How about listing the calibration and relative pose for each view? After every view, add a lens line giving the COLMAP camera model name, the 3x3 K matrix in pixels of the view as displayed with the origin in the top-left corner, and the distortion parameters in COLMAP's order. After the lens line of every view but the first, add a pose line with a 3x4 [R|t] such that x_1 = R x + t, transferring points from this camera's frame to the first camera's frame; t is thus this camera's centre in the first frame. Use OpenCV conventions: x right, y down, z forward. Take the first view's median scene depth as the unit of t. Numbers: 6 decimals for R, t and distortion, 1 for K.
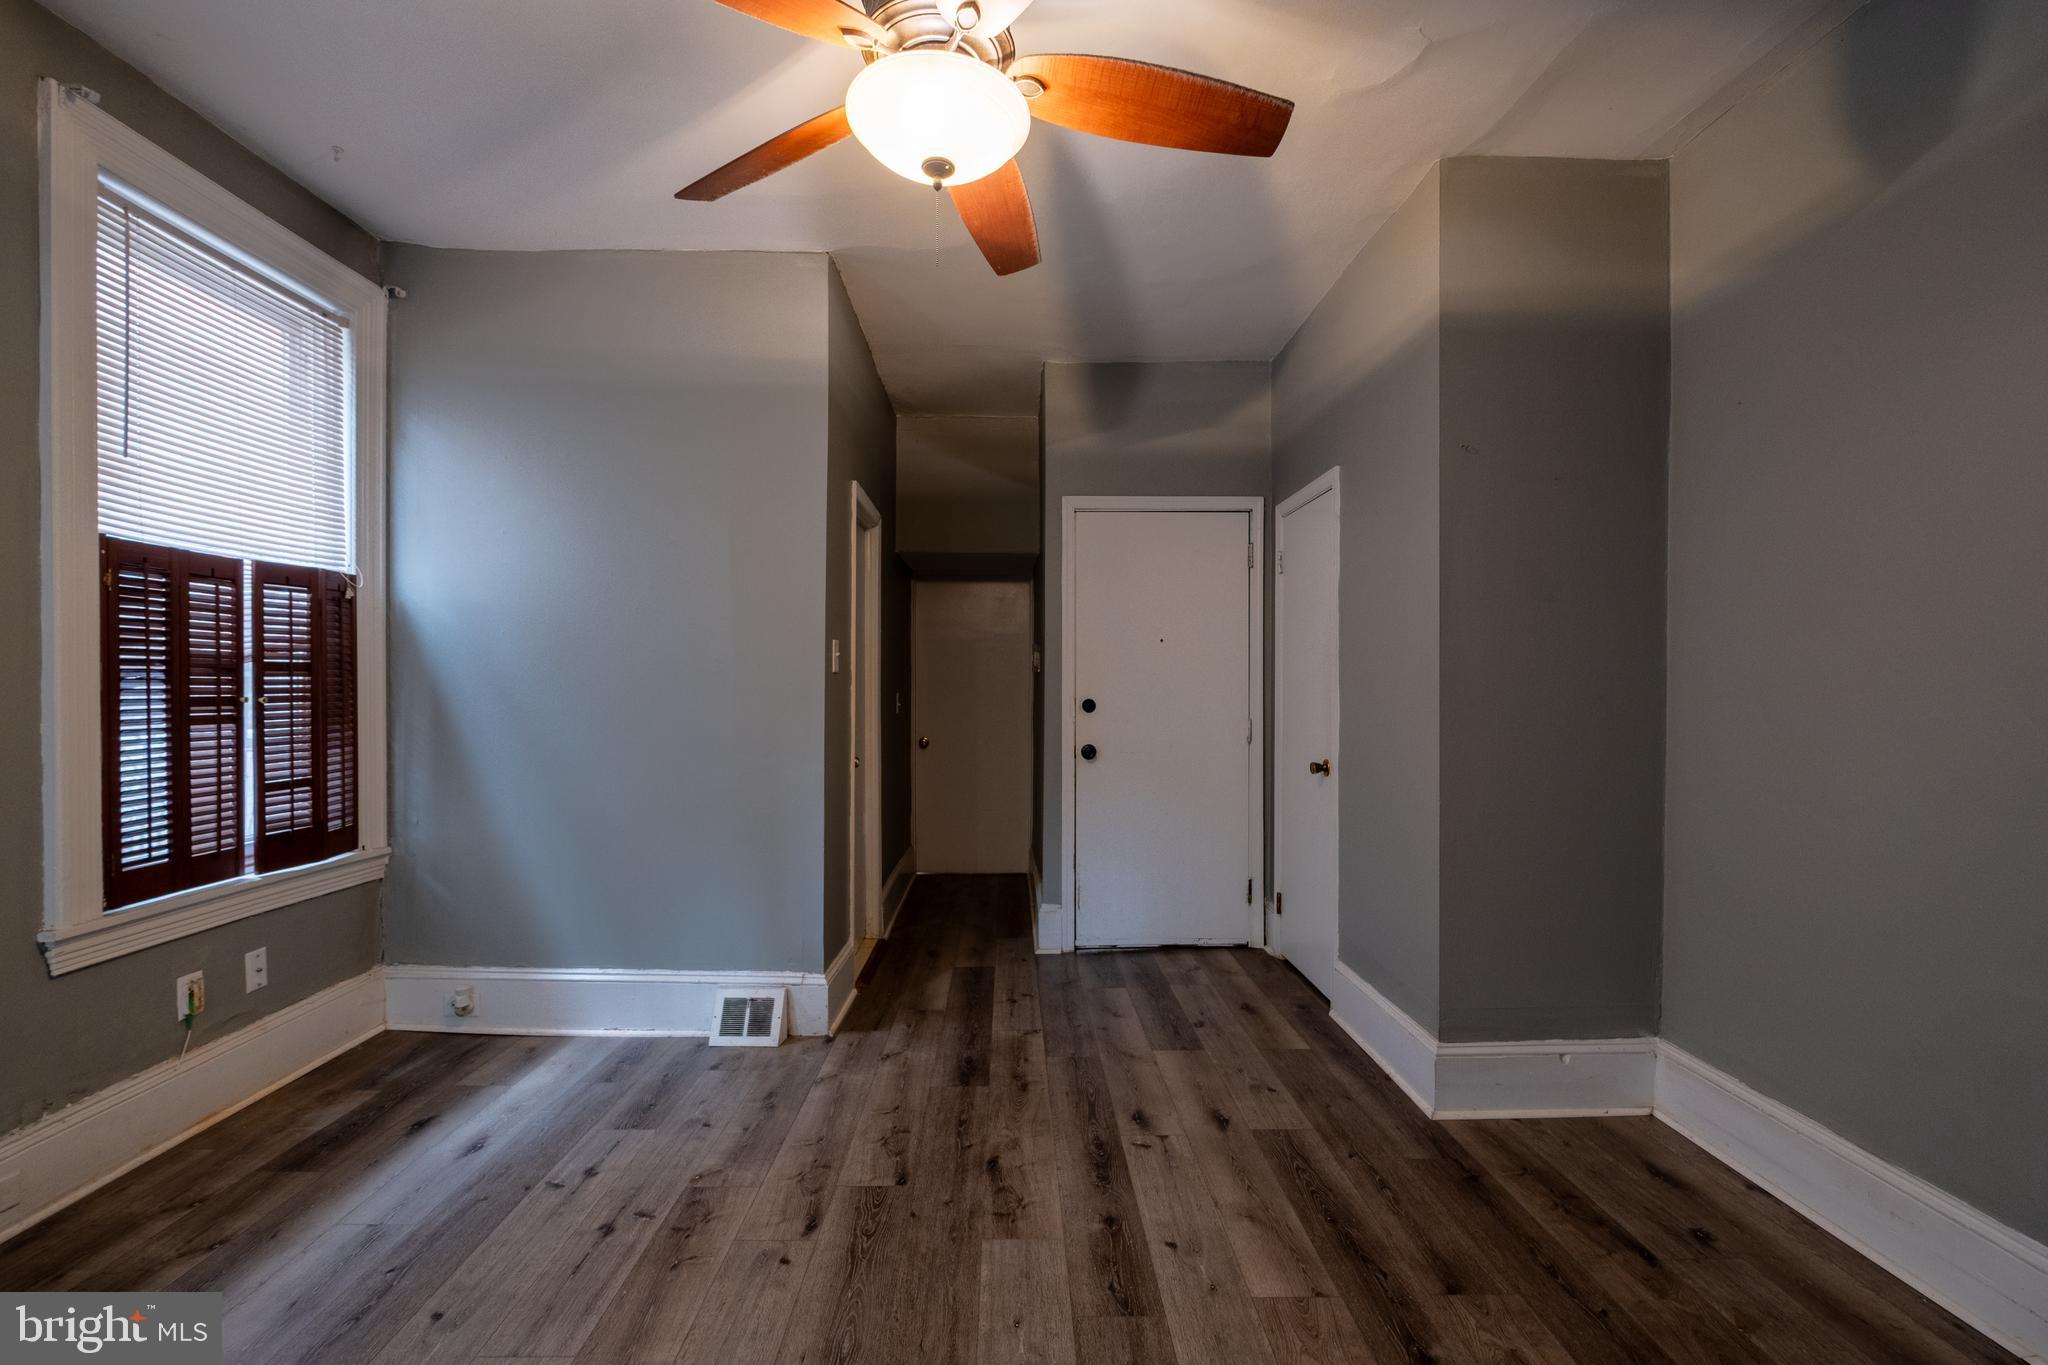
lens RADIAL K [[890.0, 0, 1024.2], [0, 890.0, 685.1], [0, 0, 1]] dist [-0.007148, 0.000625]
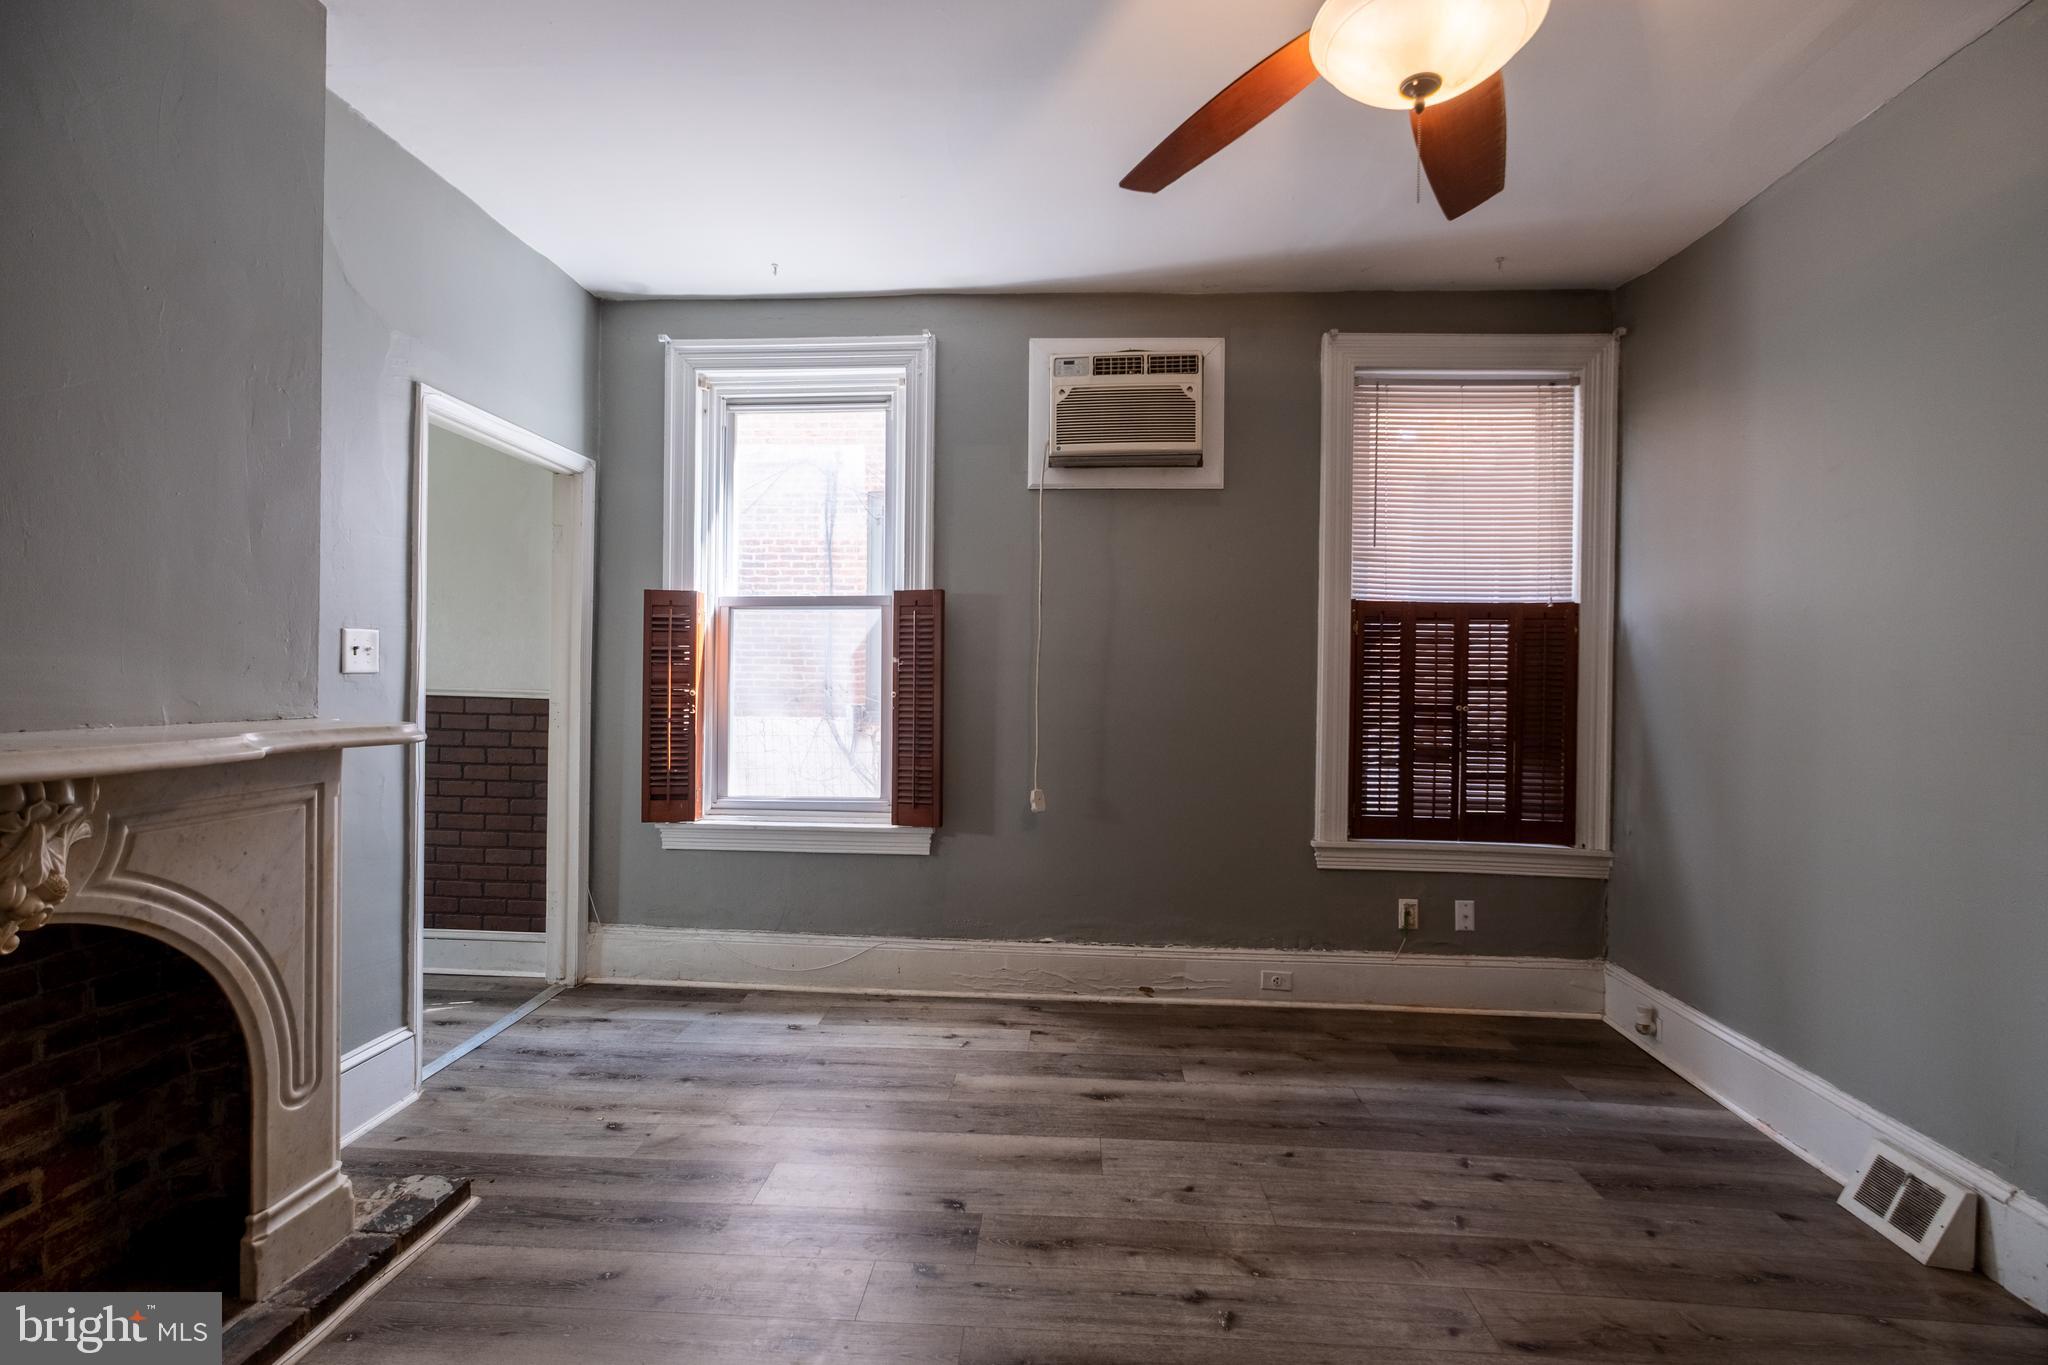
lens RADIAL K [[890.0, 0, 1024.2], [0, 890.0, 685.1], [0, 0, 1]] dist [-0.007148, 0.000625]
pose [[-0.076699, -0.001385, -0.997053, 0.488671], [-0.020665, 0.999786, 0.000201, -0.004775], [0.996840, 0.020620, -0.076712, 0.447096]]
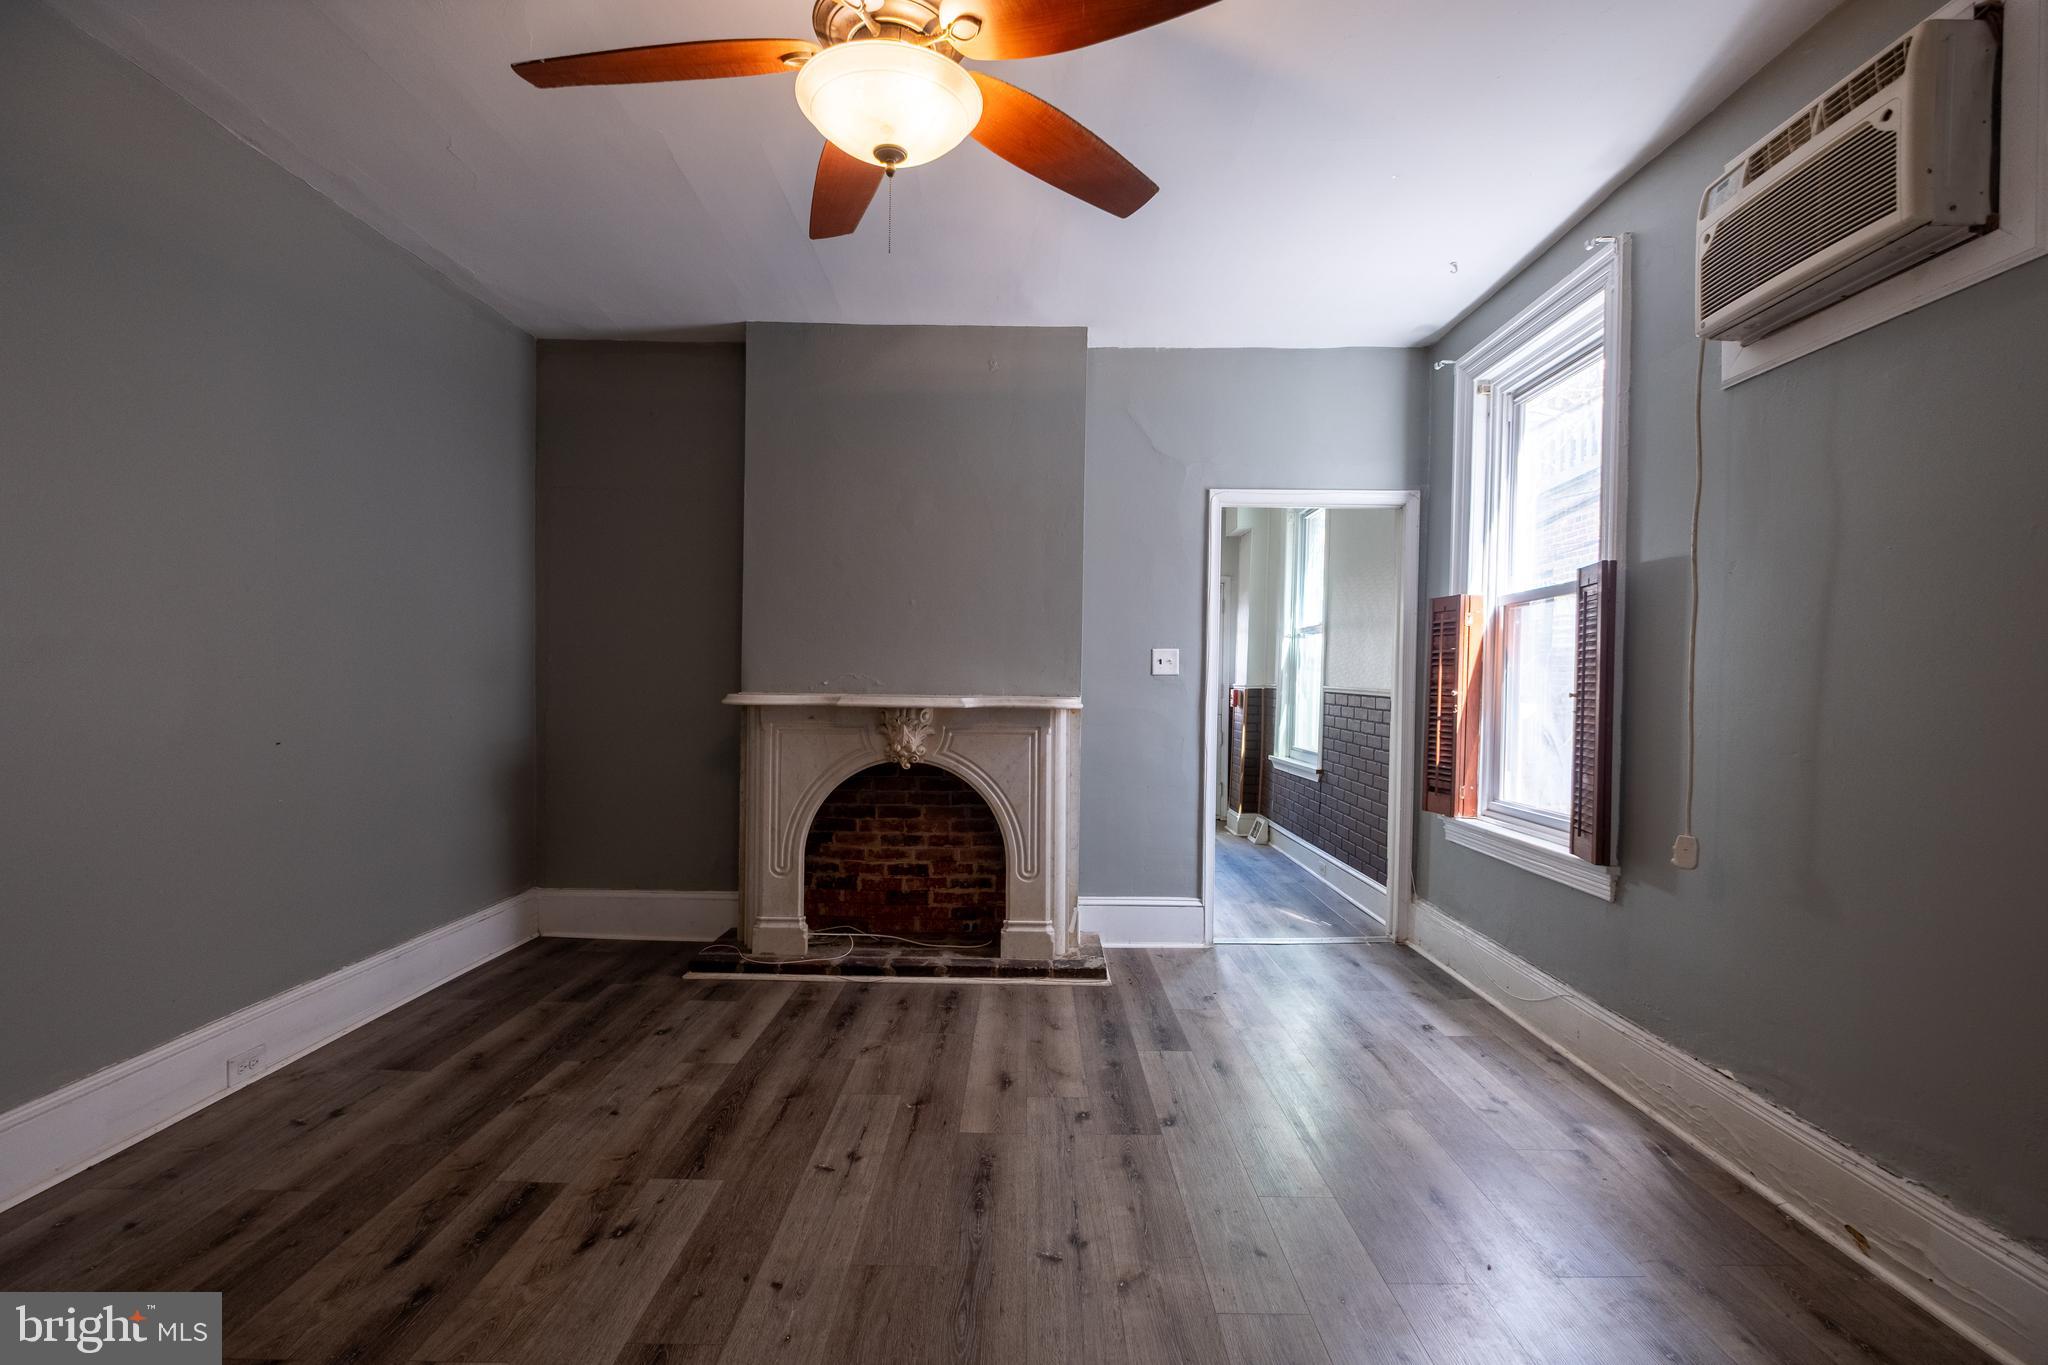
lens RADIAL K [[889.6, 0, 1025.5], [0, 889.6, 688.2], [0, 0, 1]] dist [-0.000173, -0.000058]
pose [[-0.999621, -0.018540, 0.020343, -0.178104], [-0.018183, 0.999680, 0.017574, -0.002506], [-0.020662, 0.017197, -0.999639, 1.274951]]
